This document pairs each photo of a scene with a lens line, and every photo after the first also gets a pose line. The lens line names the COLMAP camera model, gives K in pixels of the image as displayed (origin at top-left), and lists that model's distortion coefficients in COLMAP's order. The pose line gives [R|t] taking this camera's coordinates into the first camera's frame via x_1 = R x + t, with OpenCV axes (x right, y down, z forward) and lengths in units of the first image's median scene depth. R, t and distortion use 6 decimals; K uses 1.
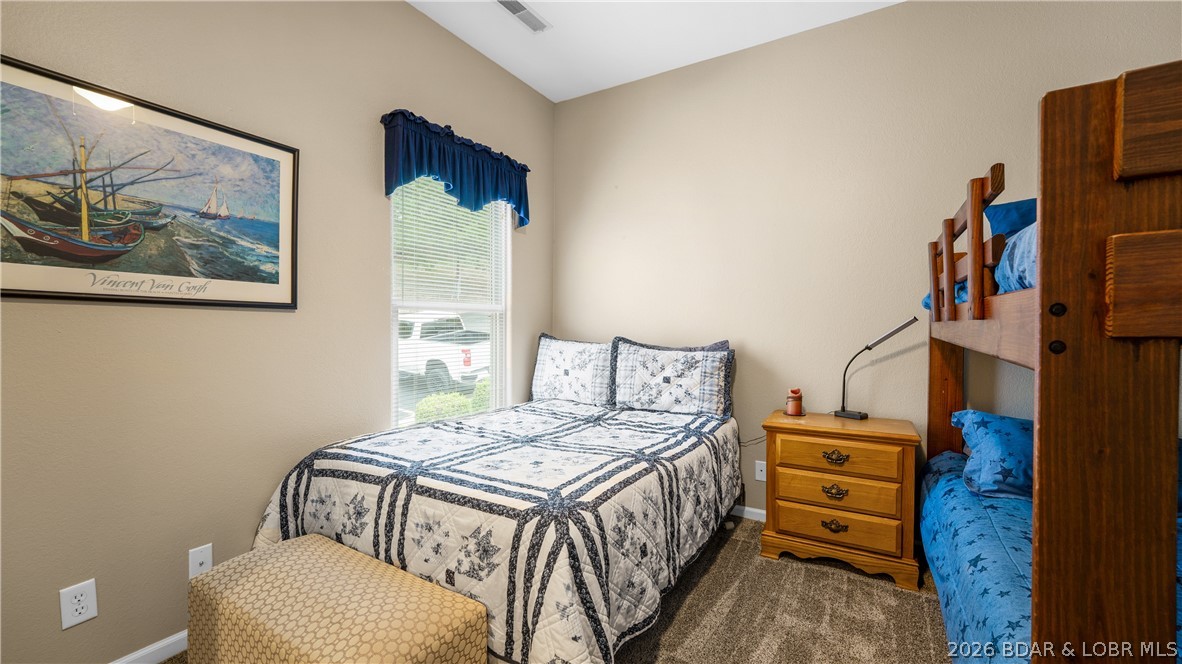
lens RADIAL K [[490.4, 0, 588.5], [0, 490.4, 341.6], [0, 0, 1]] dist [-0.002742, -0.000219]
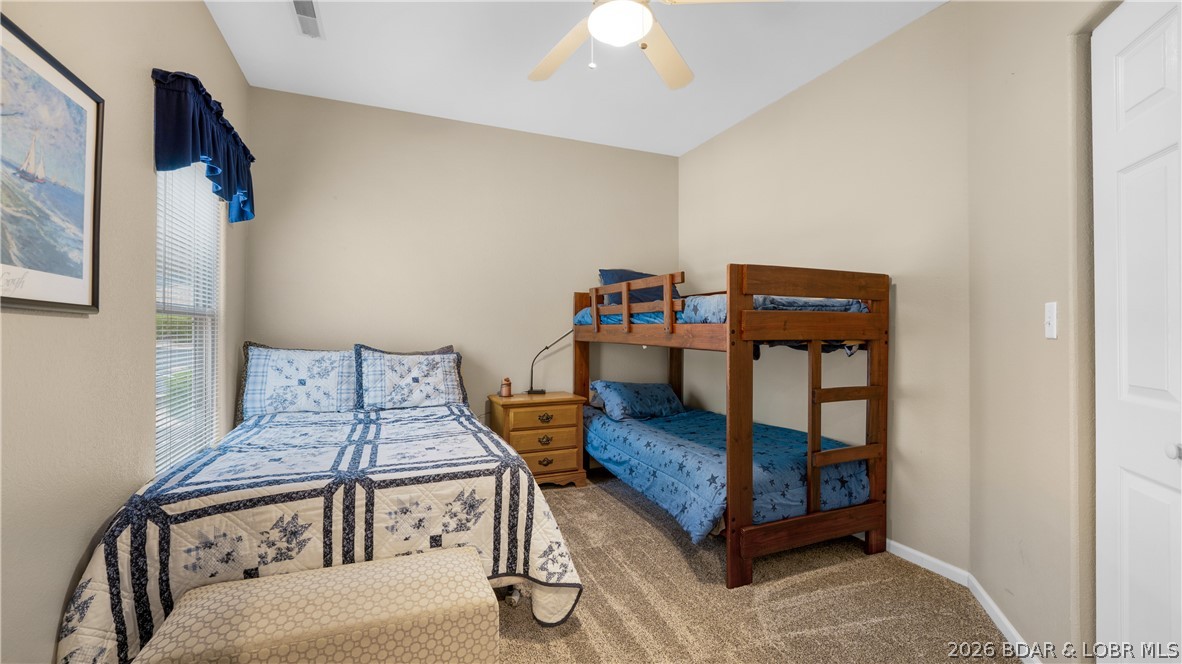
lens RADIAL K [[490.4, 0, 588.5], [0, 490.4, 341.6], [0, 0, 1]] dist [-0.002742, -0.000219]
pose [[0.573410, -0.014595, 0.819139, -0.813845], [0.021863, 0.999758, 0.002509, -0.011031], [-0.818977, 0.016471, 0.573590, -0.021172]]
